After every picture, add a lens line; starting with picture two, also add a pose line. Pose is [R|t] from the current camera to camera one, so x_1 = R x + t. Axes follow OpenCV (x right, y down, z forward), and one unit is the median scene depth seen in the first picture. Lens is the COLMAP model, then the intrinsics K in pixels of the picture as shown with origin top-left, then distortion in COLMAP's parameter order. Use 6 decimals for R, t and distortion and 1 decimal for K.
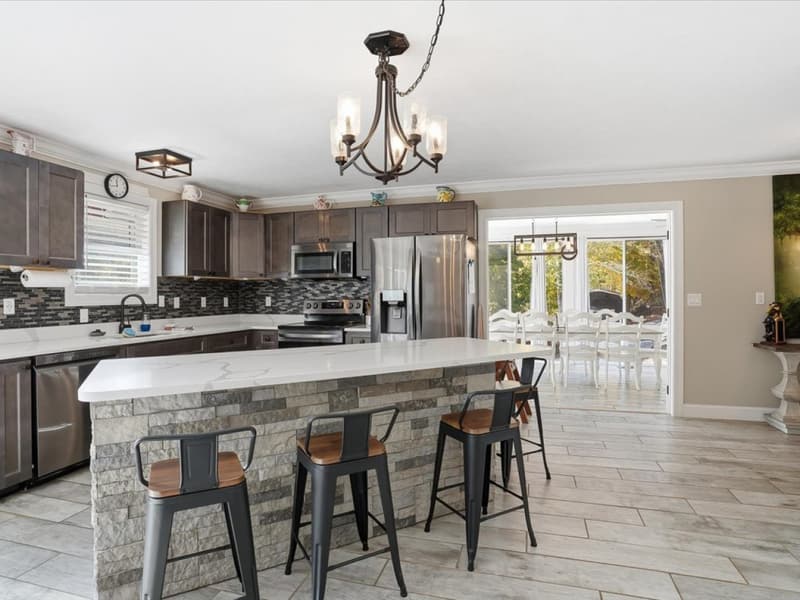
lens RADIAL K [[444.3, 0, 399.1], [0, 444.3, 293.1], [0, 0, 1]] dist [-0.077726, 0.036219]
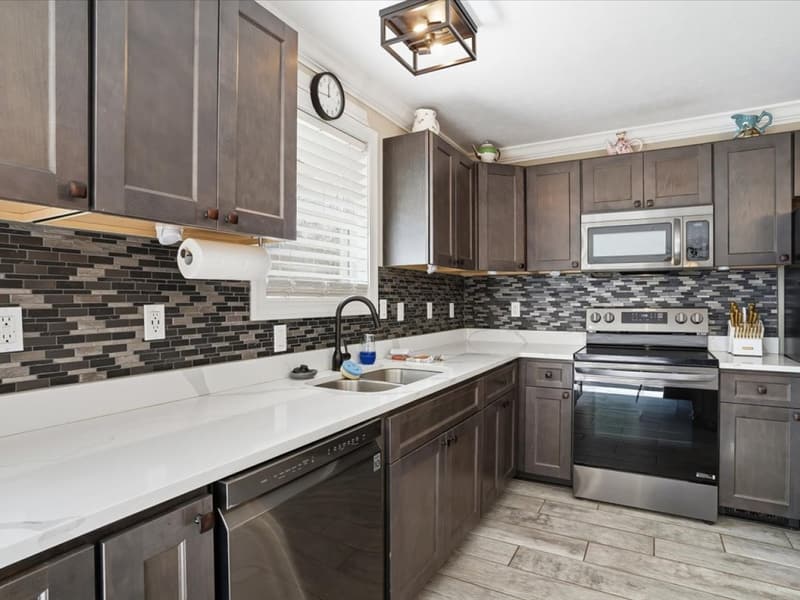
lens RADIAL K [[454.8, 0, 400.0], [0, 454.8, 300.0], [0, 0, 1]] dist [-0.064277, 0.000993]
pose [[0.971662, 0.005093, -0.236320, -0.432637], [-0.003811, 0.999975, 0.005879, 0.003086], [0.236344, -0.004811, 0.971658, 0.473936]]
